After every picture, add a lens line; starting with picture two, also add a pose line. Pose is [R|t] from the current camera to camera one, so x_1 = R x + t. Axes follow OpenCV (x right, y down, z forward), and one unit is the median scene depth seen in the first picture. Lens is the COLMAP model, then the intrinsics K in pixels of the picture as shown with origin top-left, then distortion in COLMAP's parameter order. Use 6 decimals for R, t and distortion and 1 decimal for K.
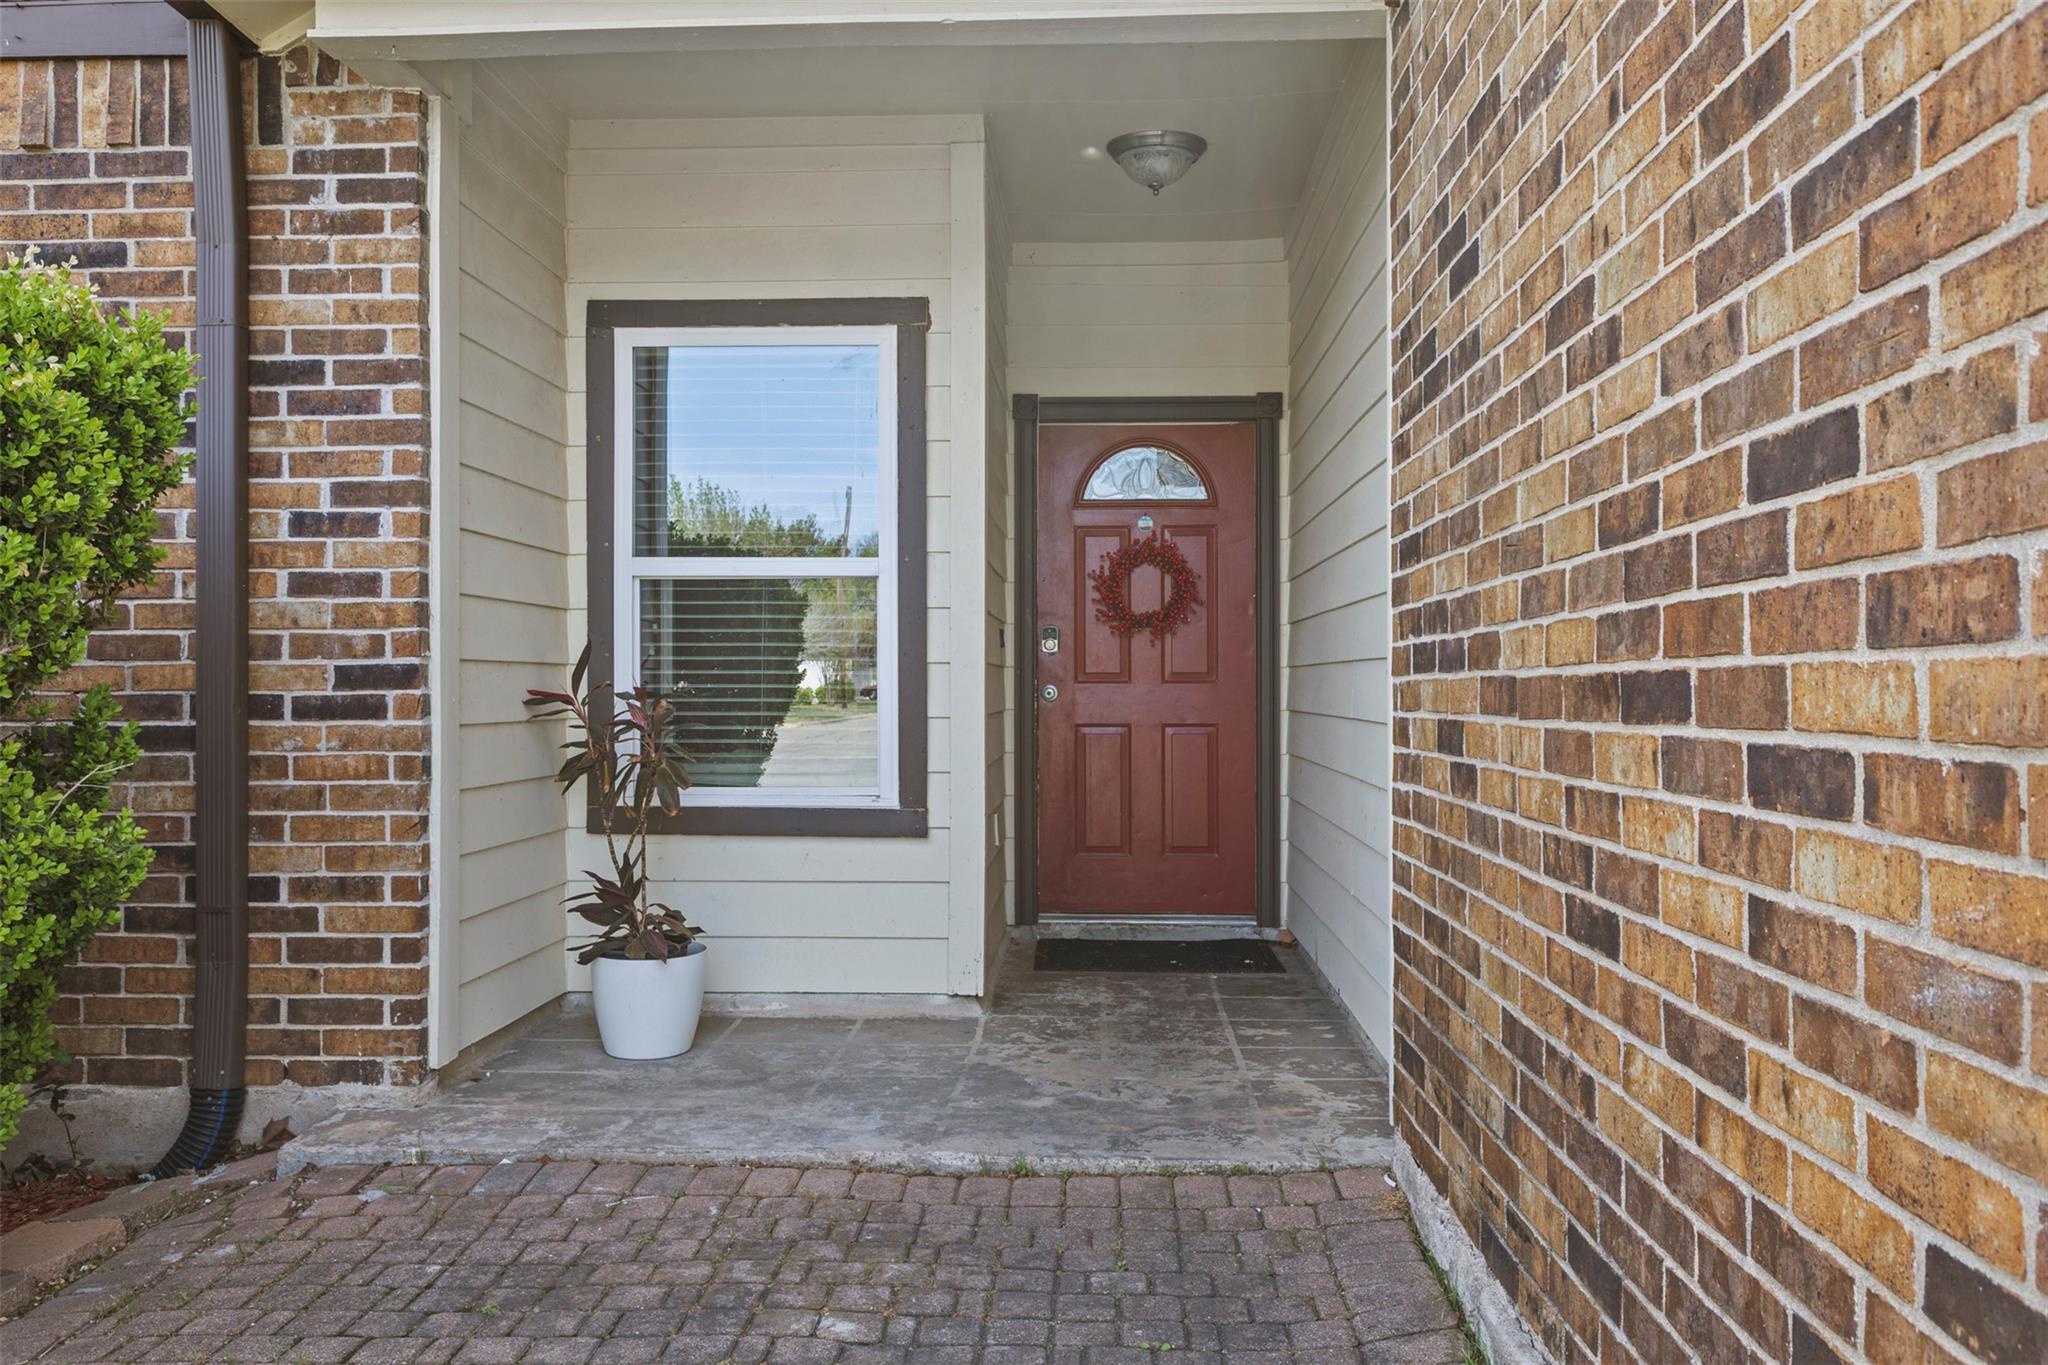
lens RADIAL K [[1684.8, 0, 1027.4], [0, 1684.8, 685.2], [0, 0, 1]] dist [0.000528, -0.001096]
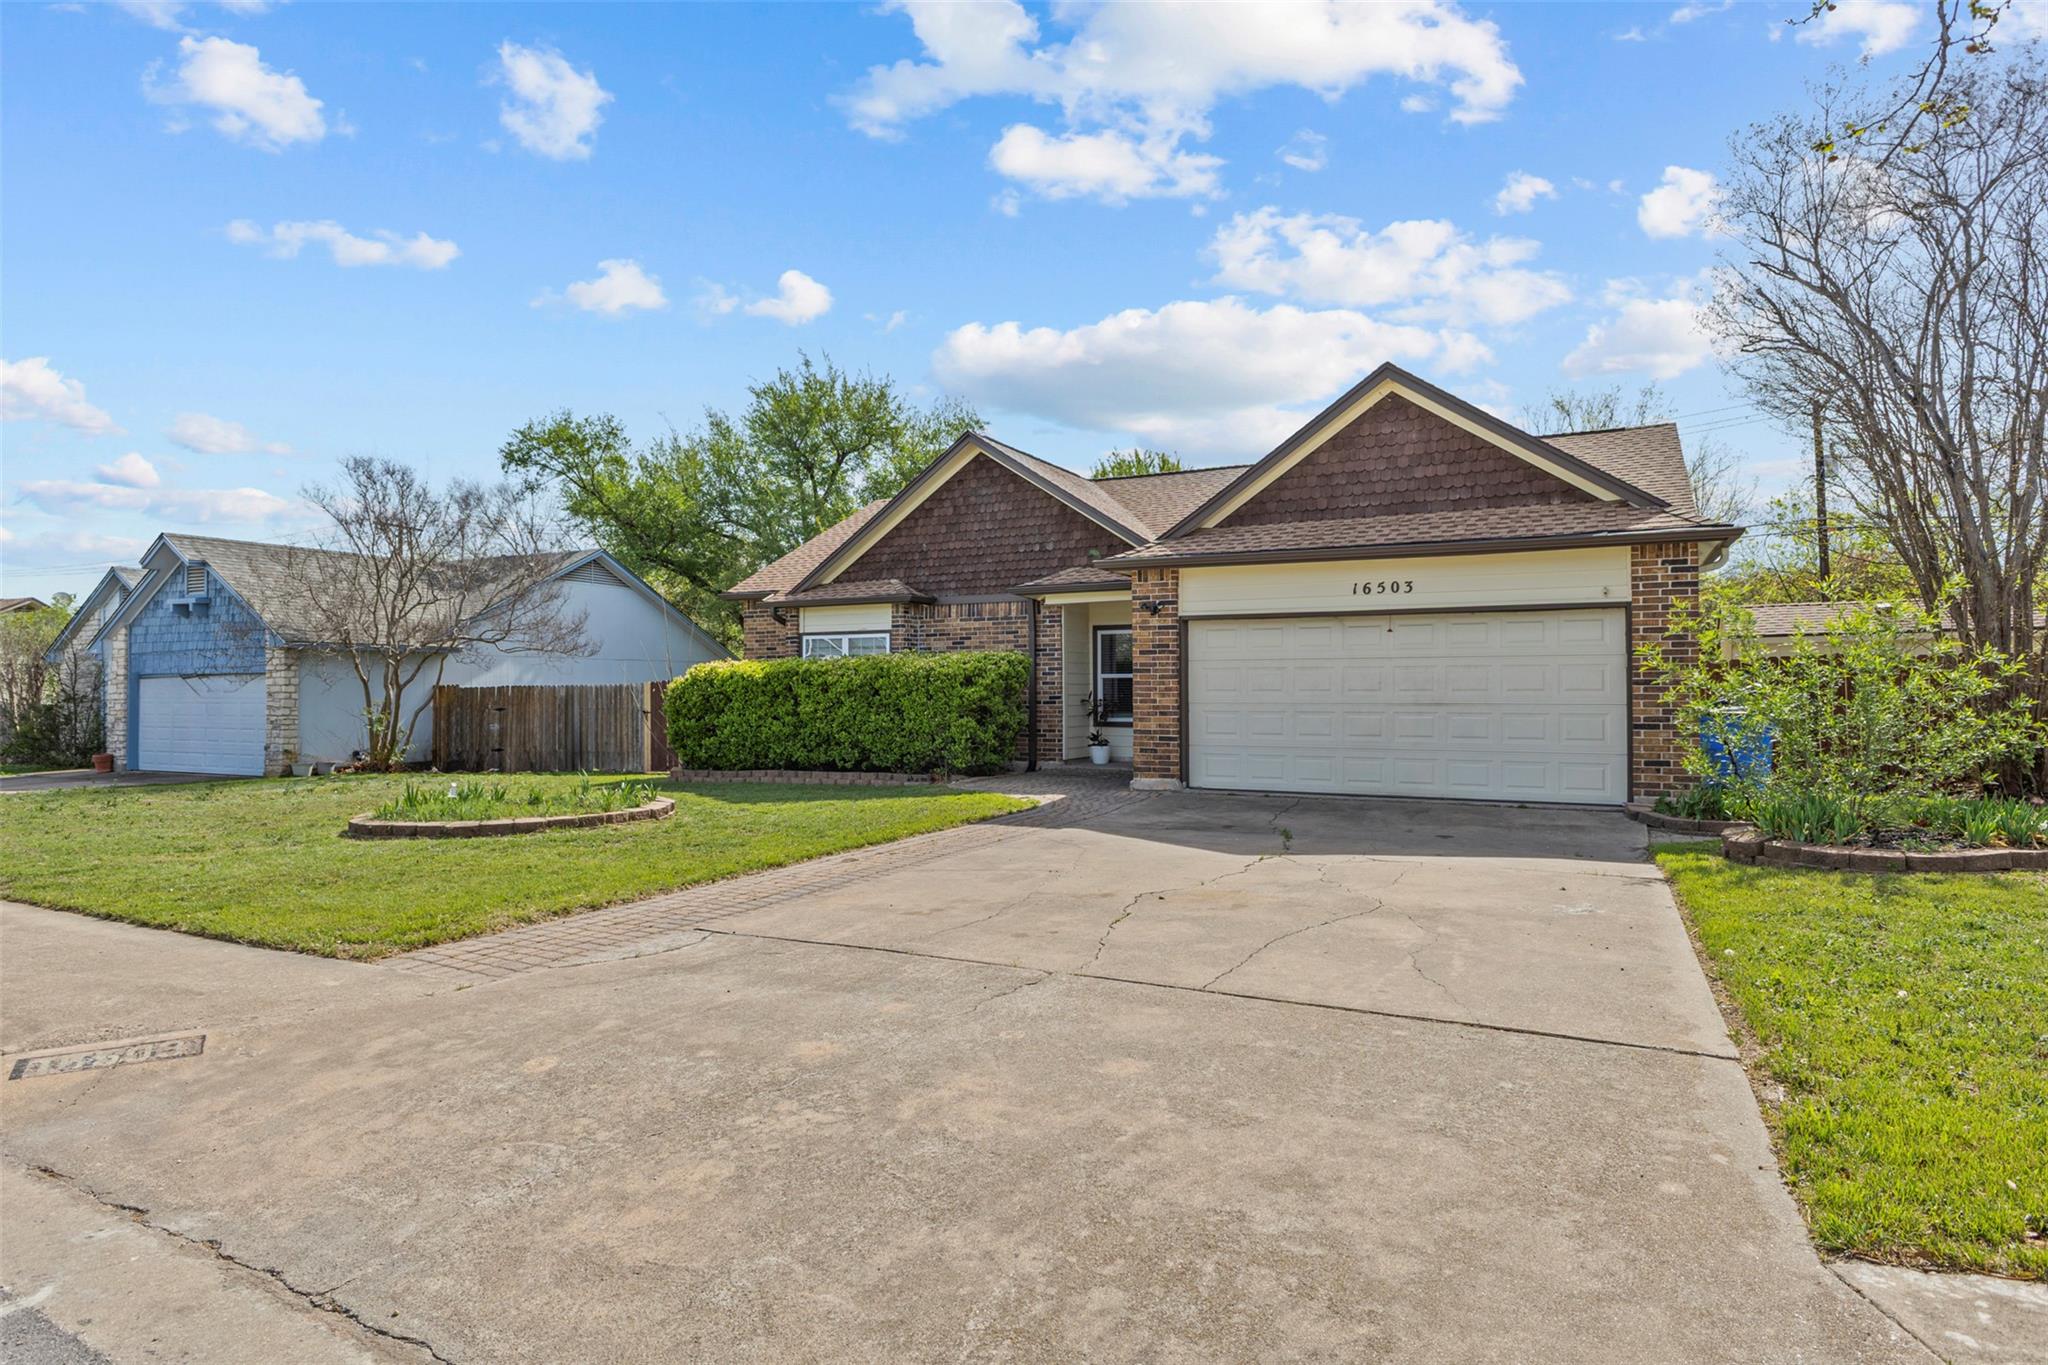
lens RADIAL K [[1133.7, 0, 1024.9], [0, 1133.7, 686.7], [0, 0, 1]] dist [0.002027, 0.000477]
pose [[0.913382, -0.007066, -0.407043, 1.252381], [0.005794, 0.999974, -0.004356, -0.027925], [0.407063, 0.001620, 0.913399, -2.953927]]
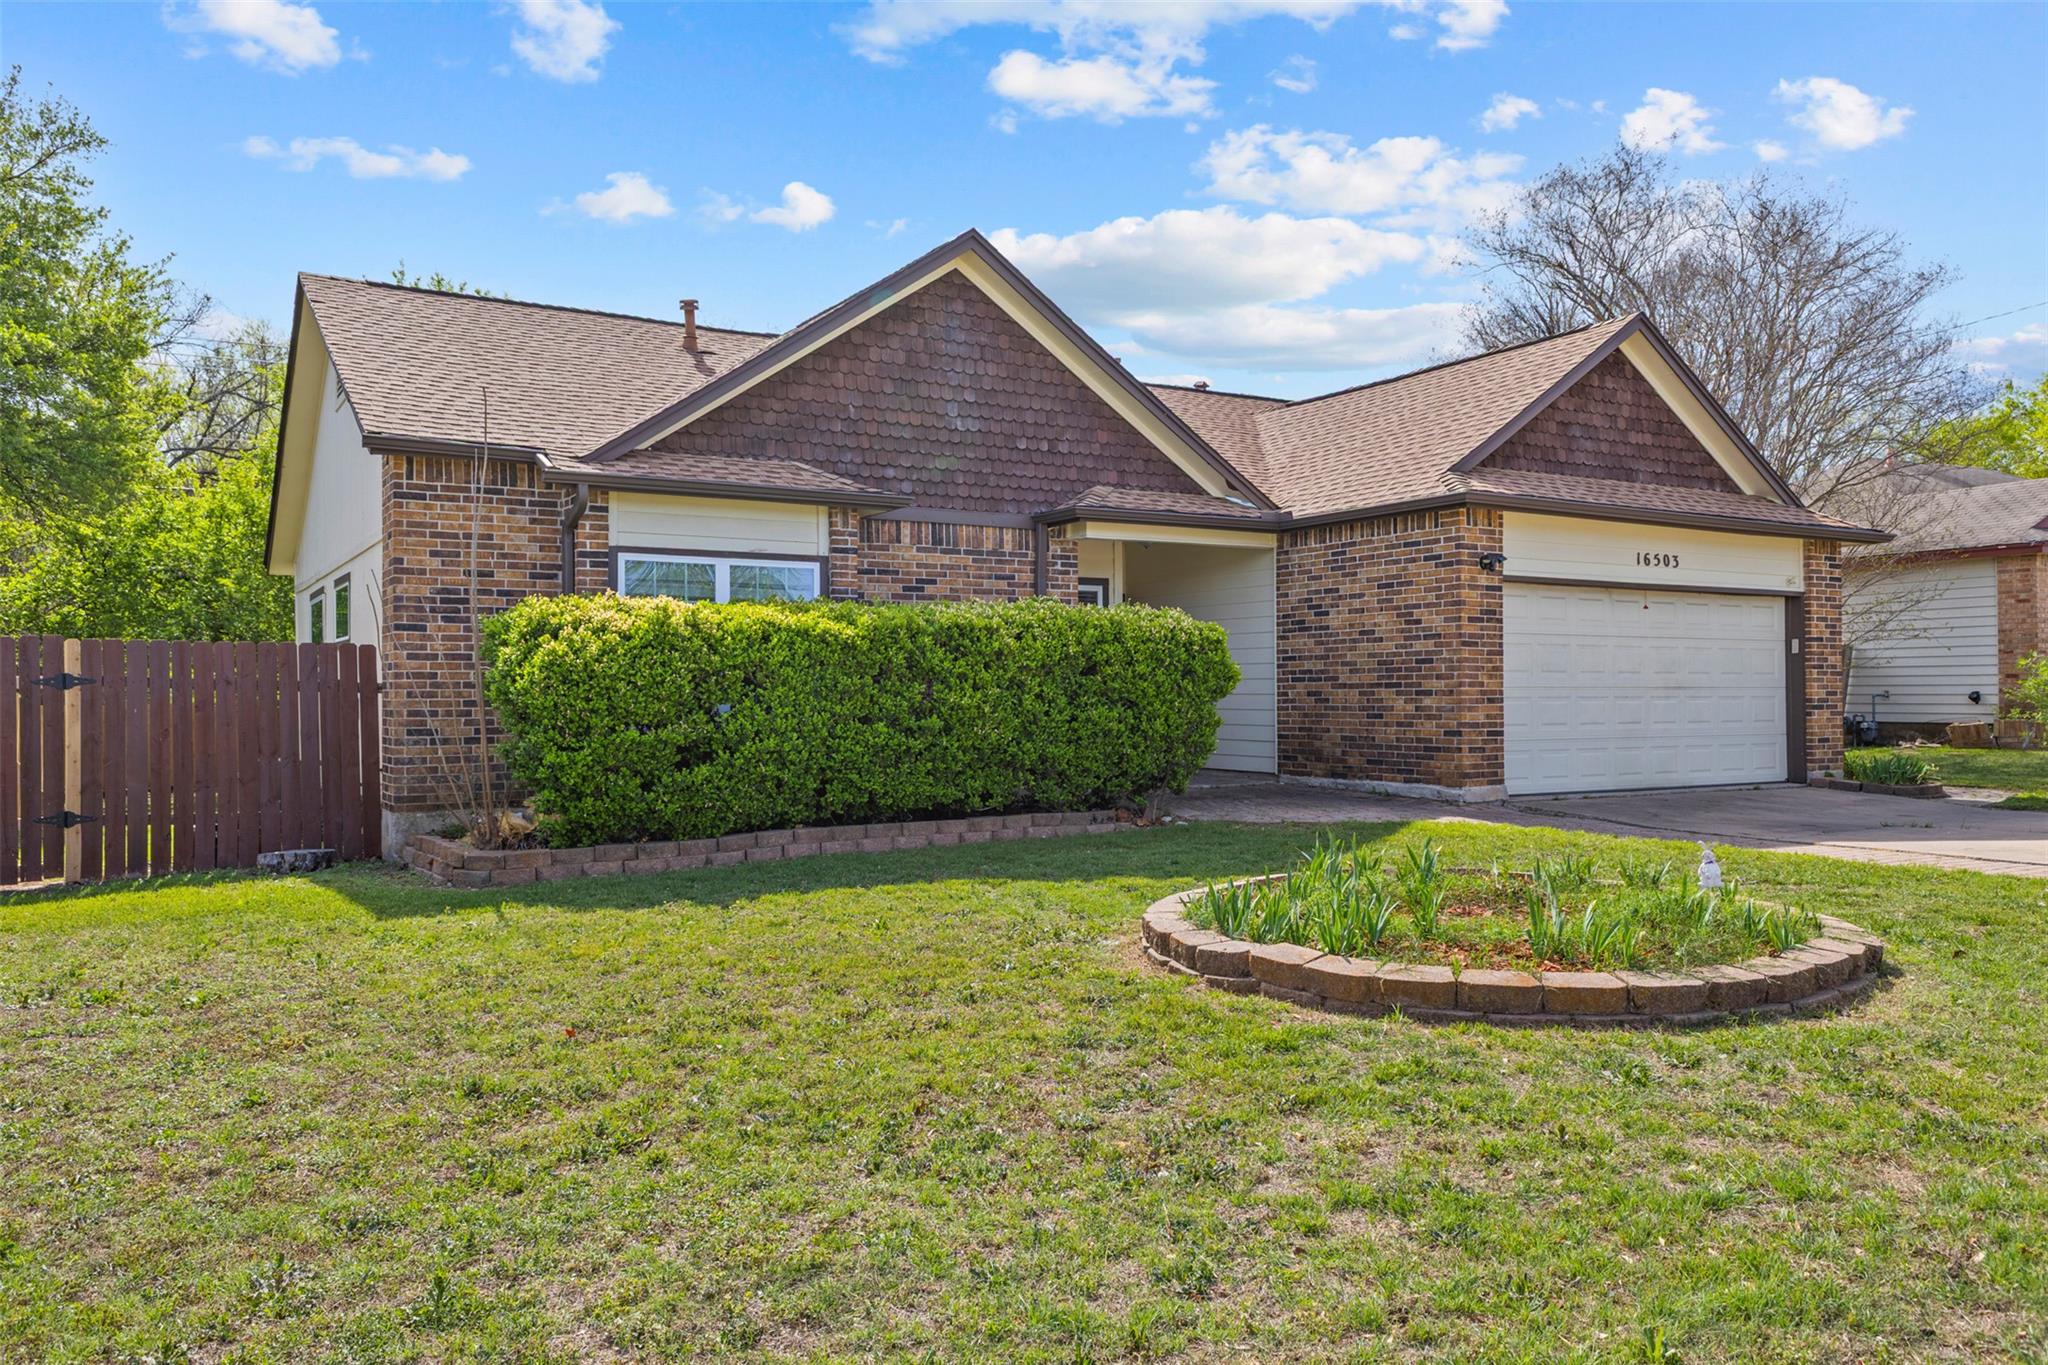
lens RADIAL K [[1468.8, 0, 1026.5], [0, 1468.8, 688.9], [0, 0, 1]] dist [0.043216, 0.000606]
pose [[0.825855, -0.003209, 0.563873, -2.481450], [0.004105, 0.999992, -0.000321, 0.009273], [-0.563867, 0.002580, 0.825861, -1.889742]]
